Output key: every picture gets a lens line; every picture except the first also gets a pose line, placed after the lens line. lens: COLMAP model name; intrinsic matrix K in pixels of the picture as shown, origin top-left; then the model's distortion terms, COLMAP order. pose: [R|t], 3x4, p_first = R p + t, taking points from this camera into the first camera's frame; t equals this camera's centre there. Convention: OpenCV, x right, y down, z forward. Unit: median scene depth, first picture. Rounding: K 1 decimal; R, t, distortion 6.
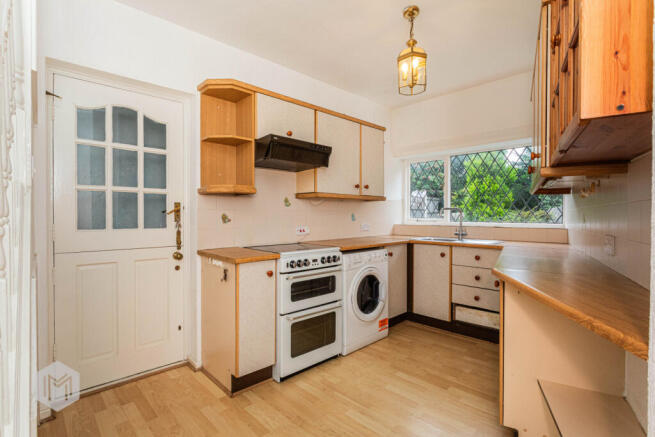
lens RADIAL K [[314.7, 0, 328.2], [0, 314.7, 217.7], [0, 0, 1]] dist [-0.000095, -0.000084]
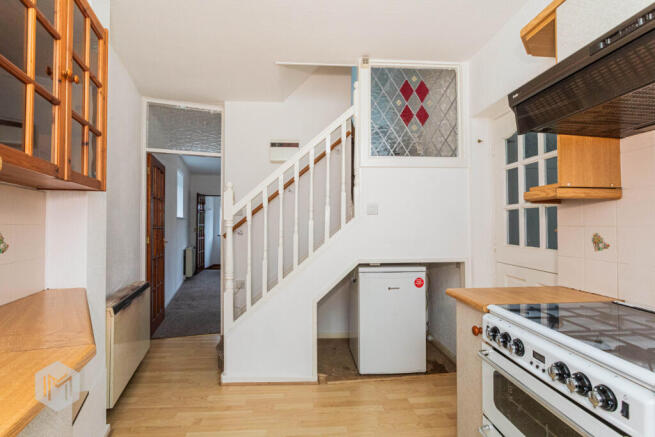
lens RADIAL K [[314.7, 0, 328.2], [0, 314.7, 218.9], [0, 0, 1]] dist [-0.000095, -0.000084]
pose [[-0.642472, -0.014941, -0.766164, 0.434545], [-0.008221, 0.999887, -0.012605, -0.029615], [0.766265, -0.001800, -0.642522, 1.053554]]
